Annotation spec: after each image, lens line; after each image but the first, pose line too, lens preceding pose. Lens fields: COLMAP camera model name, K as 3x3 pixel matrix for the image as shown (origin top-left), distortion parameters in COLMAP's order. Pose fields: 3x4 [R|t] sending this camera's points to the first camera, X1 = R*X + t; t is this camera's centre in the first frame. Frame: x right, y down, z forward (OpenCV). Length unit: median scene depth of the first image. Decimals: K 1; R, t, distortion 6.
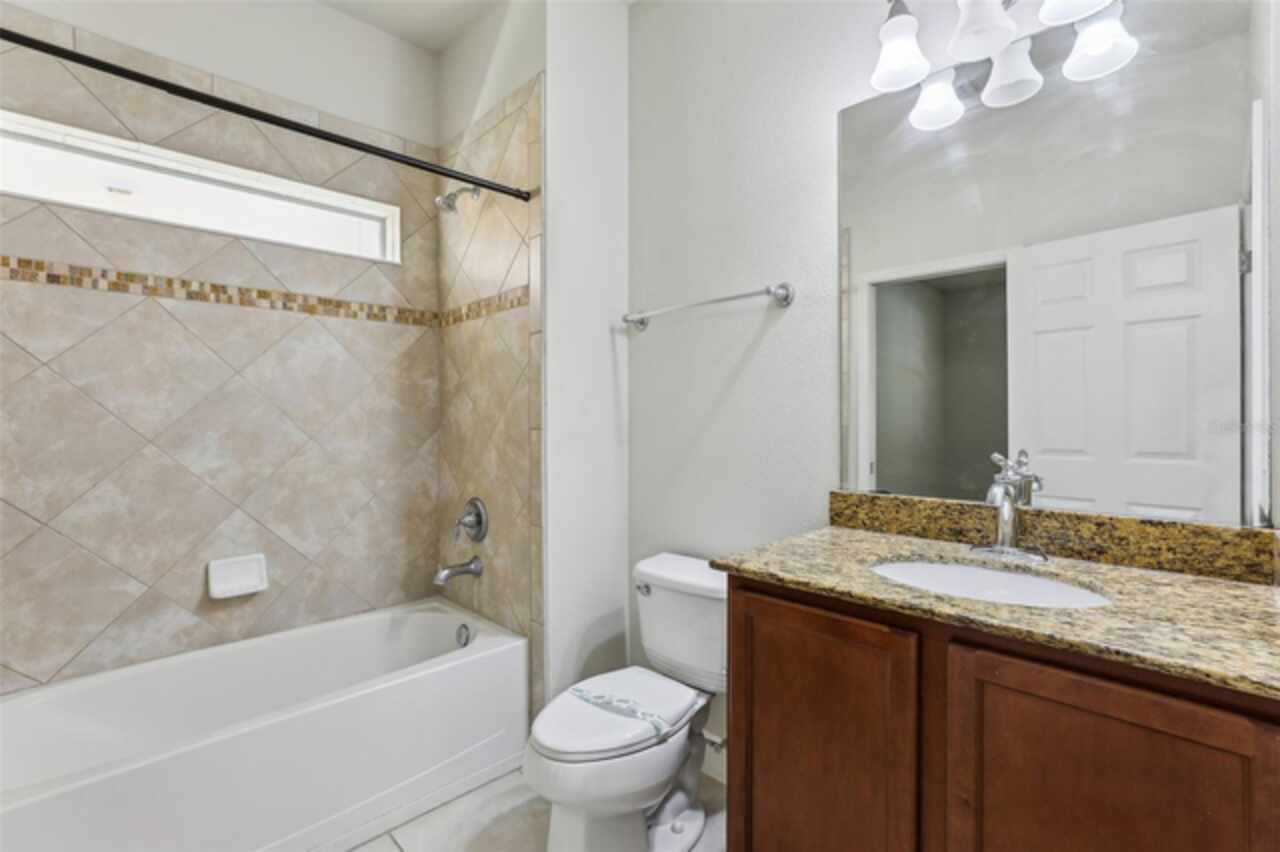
lens RADIAL K [[583.0, 0, 638.5], [0, 583.0, 418.7], [0, 0, 1]] dist [-0.020092, 0.008567]
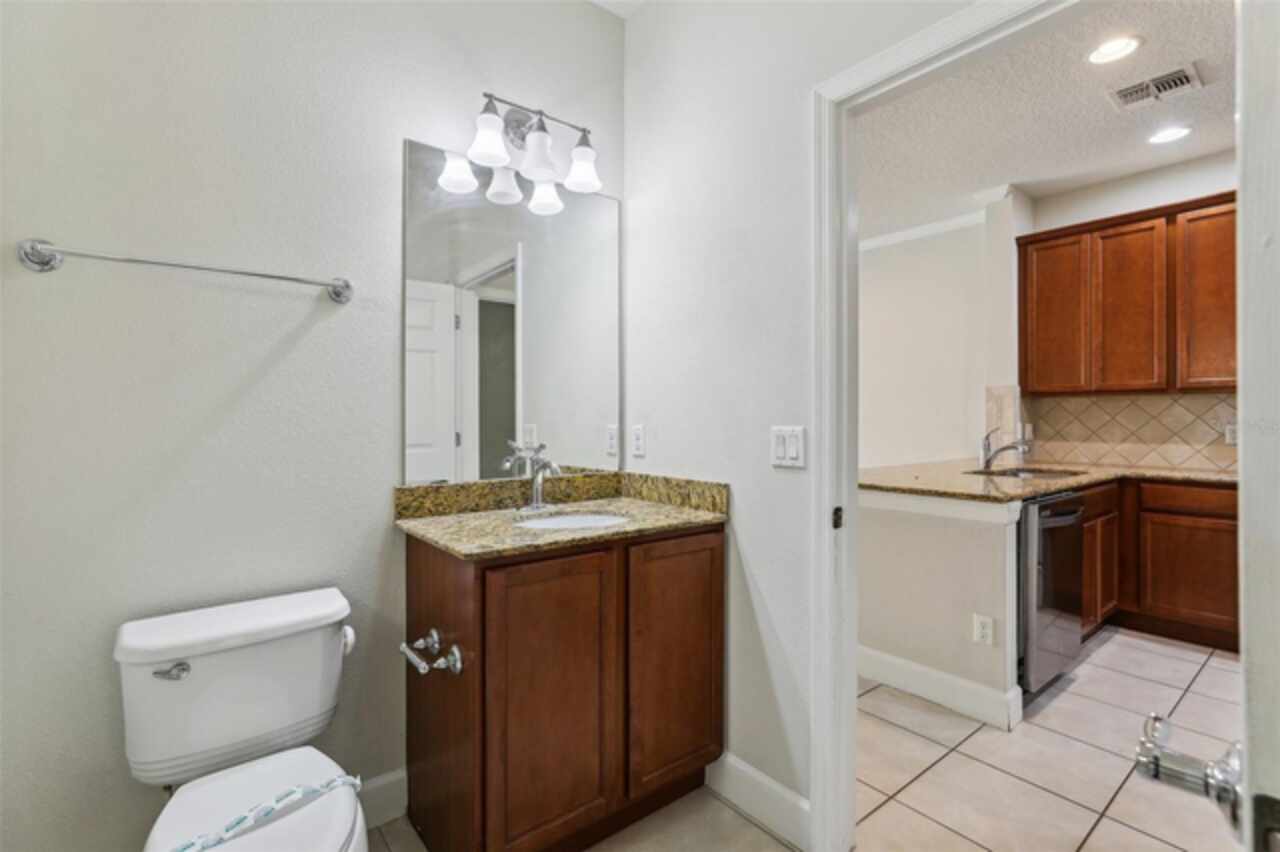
lens RADIAL K [[583.0, 0, 640.4], [0, 583.0, 418.0], [0, 0, 1]] dist [-0.020092, 0.008567]
pose [[0.114776, 0.005419, 0.993377, -0.740420], [0.002766, 0.999980, -0.005775, 0.003970], [-0.993388, 0.003410, 0.114759, 0.471647]]
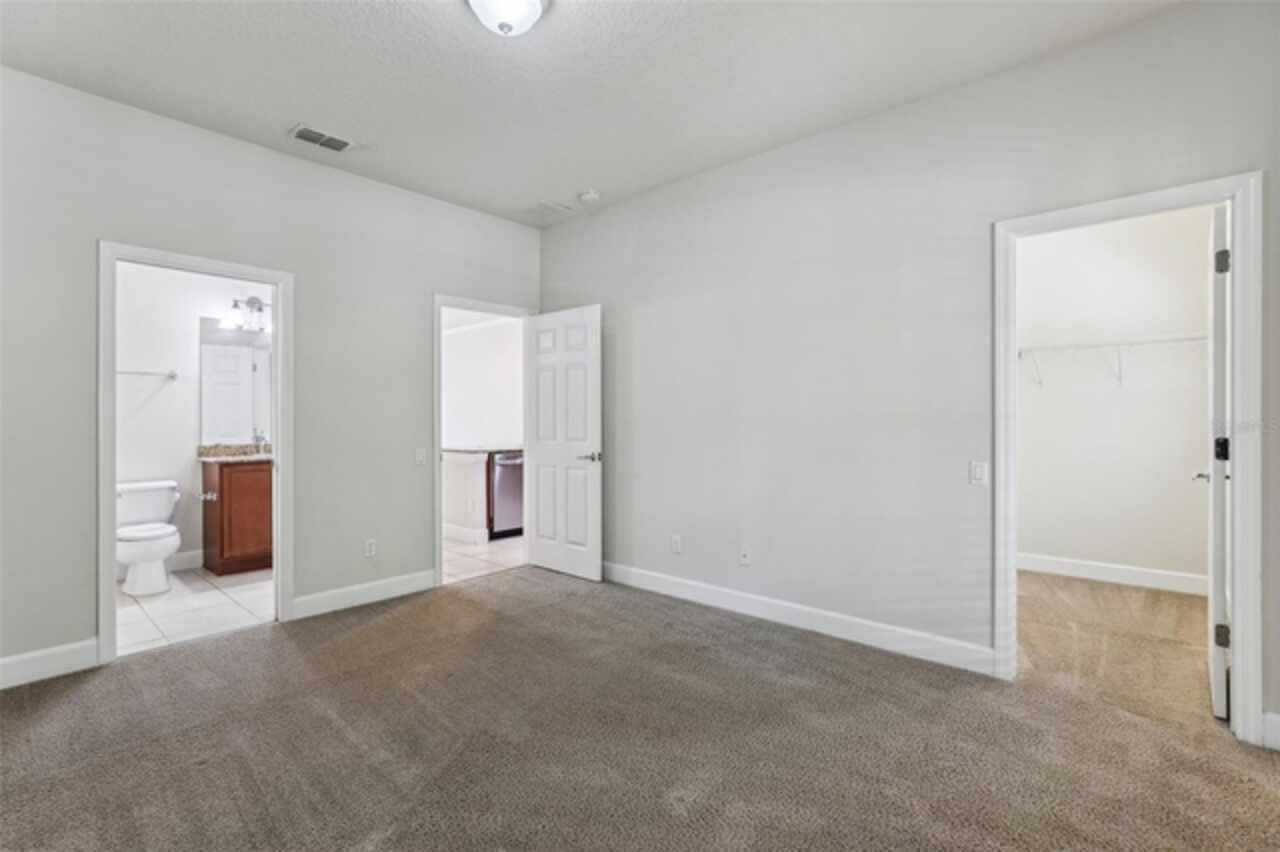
lens RADIAL K [[583.0, 0, 646.2], [0, 583.0, 425.4], [0, 0, 1]] dist [-0.020092, 0.008567]
pose [[-0.058154, -0.000279, 0.998308, -2.902758], [0.002008, 0.999998, 0.000397, 0.029655], [-0.998306, 0.002028, -0.058154, -1.150249]]
